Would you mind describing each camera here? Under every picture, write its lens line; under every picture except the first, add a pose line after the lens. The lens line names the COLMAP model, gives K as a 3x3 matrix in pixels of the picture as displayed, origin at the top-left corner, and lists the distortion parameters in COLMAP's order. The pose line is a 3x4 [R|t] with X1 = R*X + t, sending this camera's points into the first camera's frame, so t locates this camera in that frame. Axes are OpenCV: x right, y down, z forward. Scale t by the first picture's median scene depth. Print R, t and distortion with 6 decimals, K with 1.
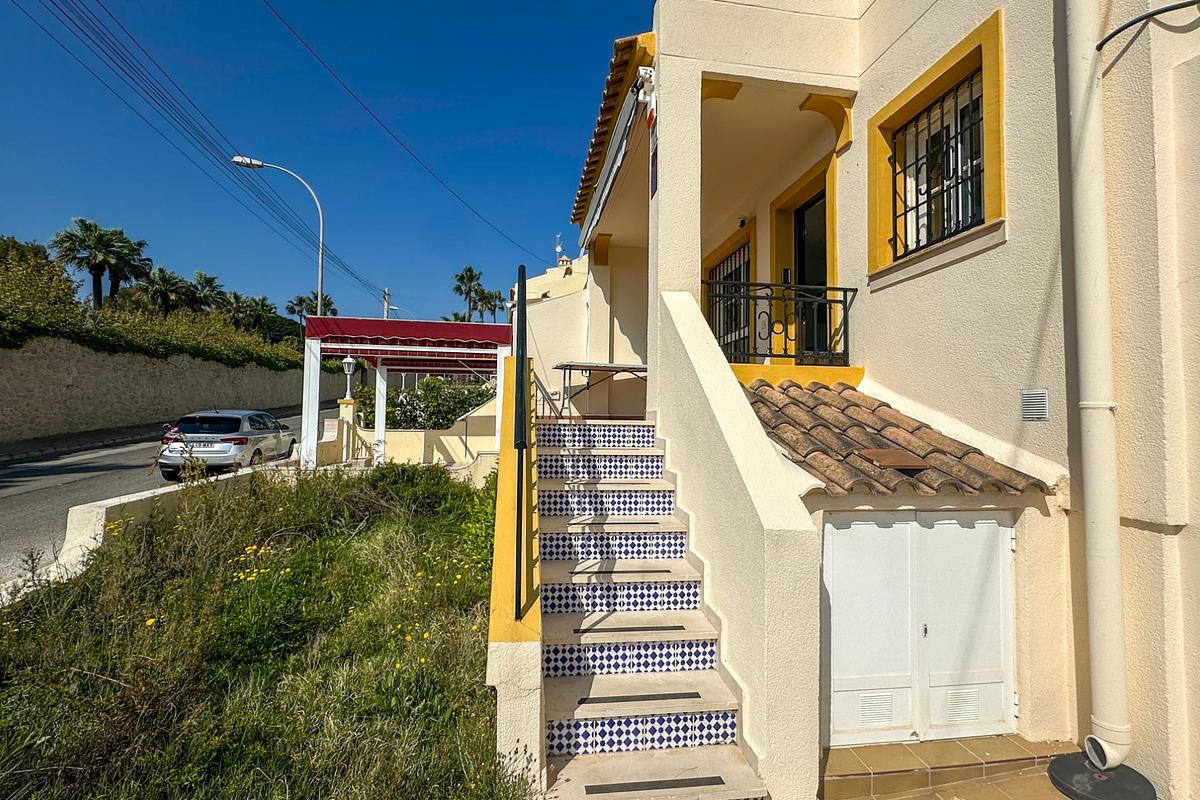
lens RADIAL K [[564.3, 0, 602.0], [0, 564.3, 397.2], [0, 0, 1]] dist [-0.001703, 0.000108]
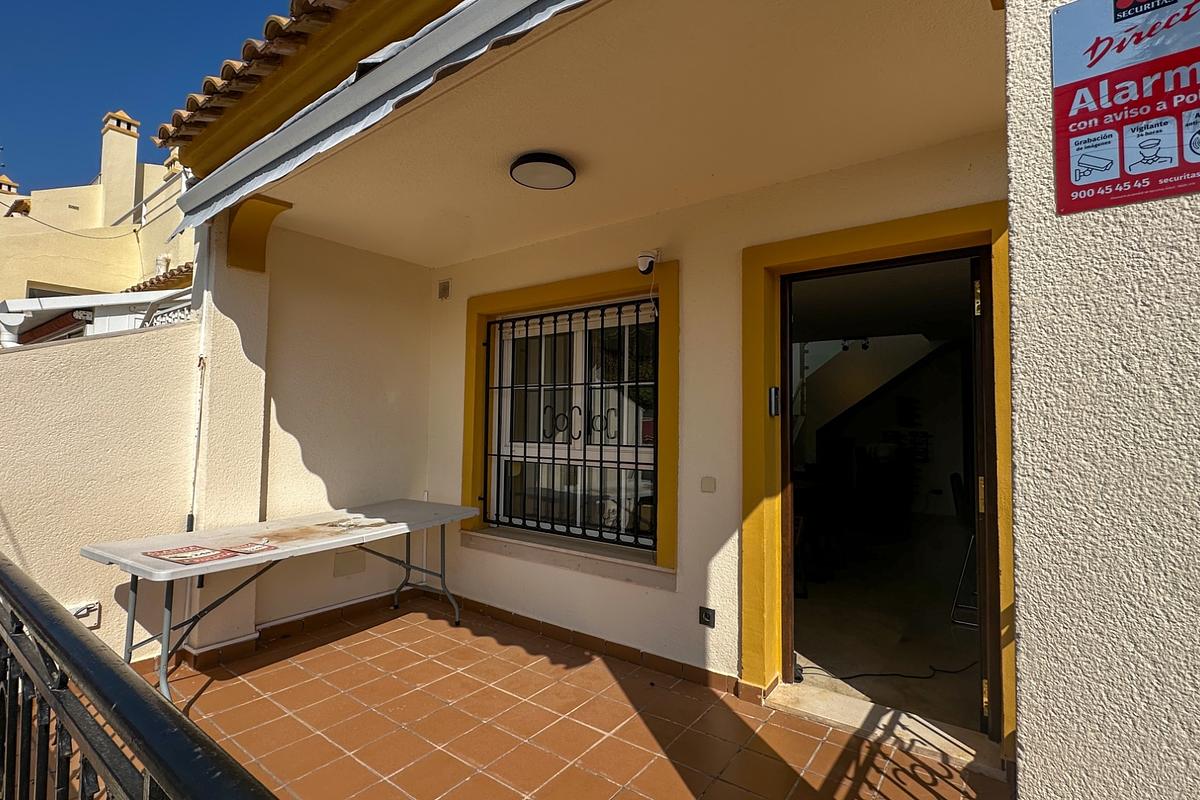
lens RADIAL K [[564.3, 0, 602.0], [0, 564.3, 397.2], [0, 0, 1]] dist [-0.001703, 0.000108]
pose [[0.716306, 0.024545, 0.697355, -0.145216], [-0.032254, 0.999478, -0.002047, -0.212024], [-0.697041, -0.021026, 0.716723, 0.742718]]
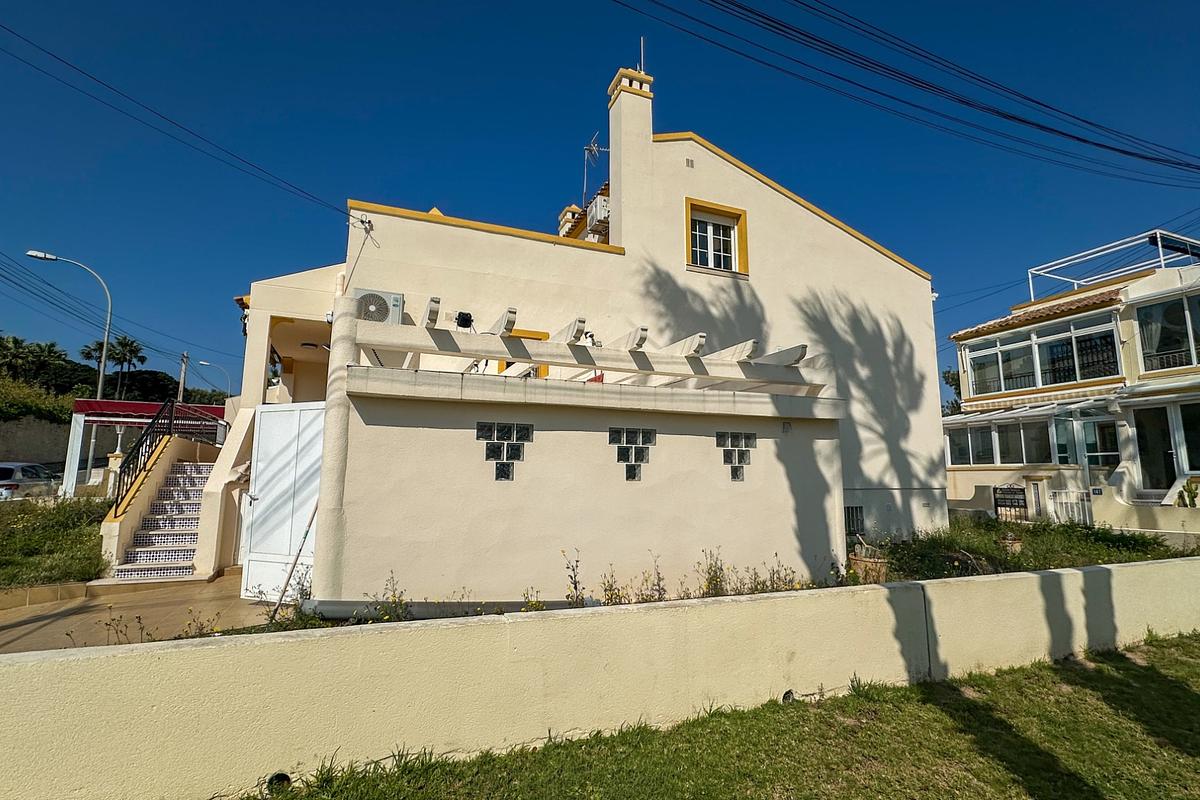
lens RADIAL K [[564.3, 0, 602.0], [0, 564.3, 397.2], [0, 0, 1]] dist [-0.001703, 0.000108]
pose [[0.971478, 0.025749, 0.235727, 0.737209], [-0.002712, 0.995228, -0.097536, -0.004815], [-0.237113, 0.094114, 0.966912, -1.196282]]
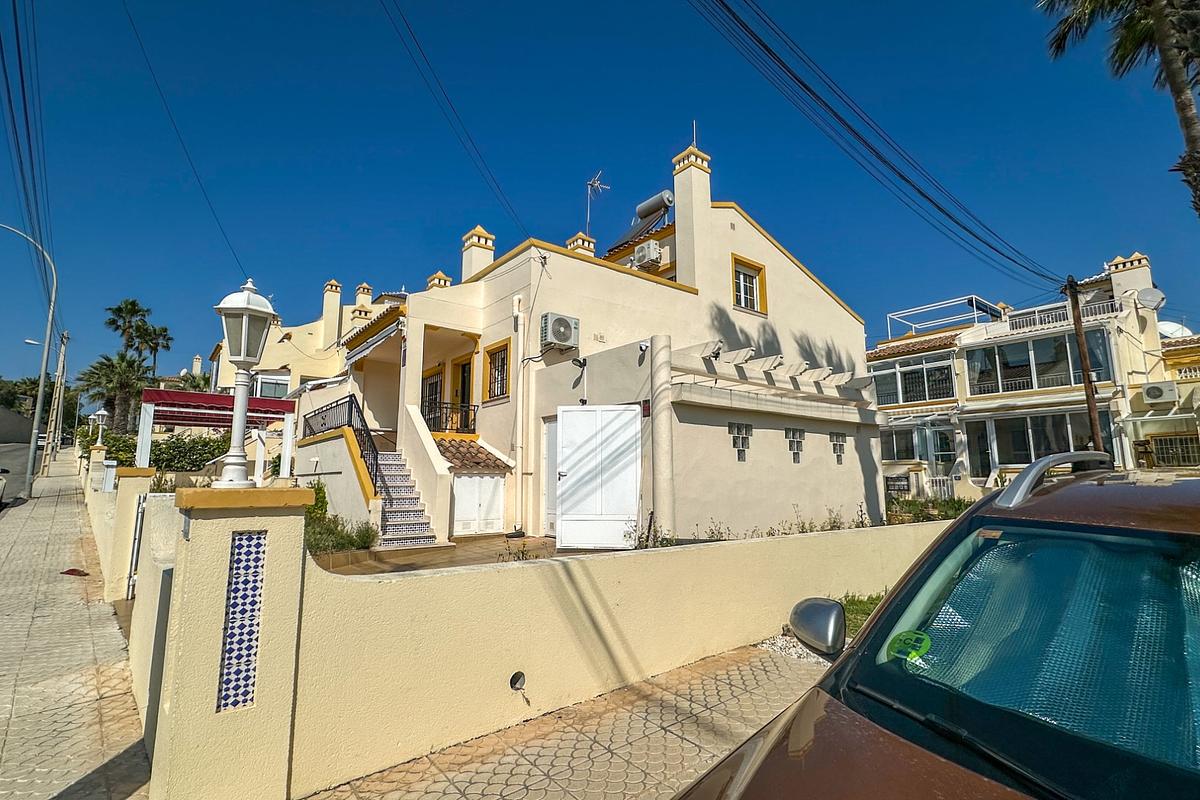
lens RADIAL K [[564.3, 0, 602.0], [0, 564.3, 397.2], [0, 0, 1]] dist [-0.001703, 0.000108]
pose [[0.867795, 0.058247, 0.493497, -0.300053], [-0.008683, 0.994732, -0.102138, 0.032928], [-0.496847, 0.084349, 0.863729, -1.304143]]
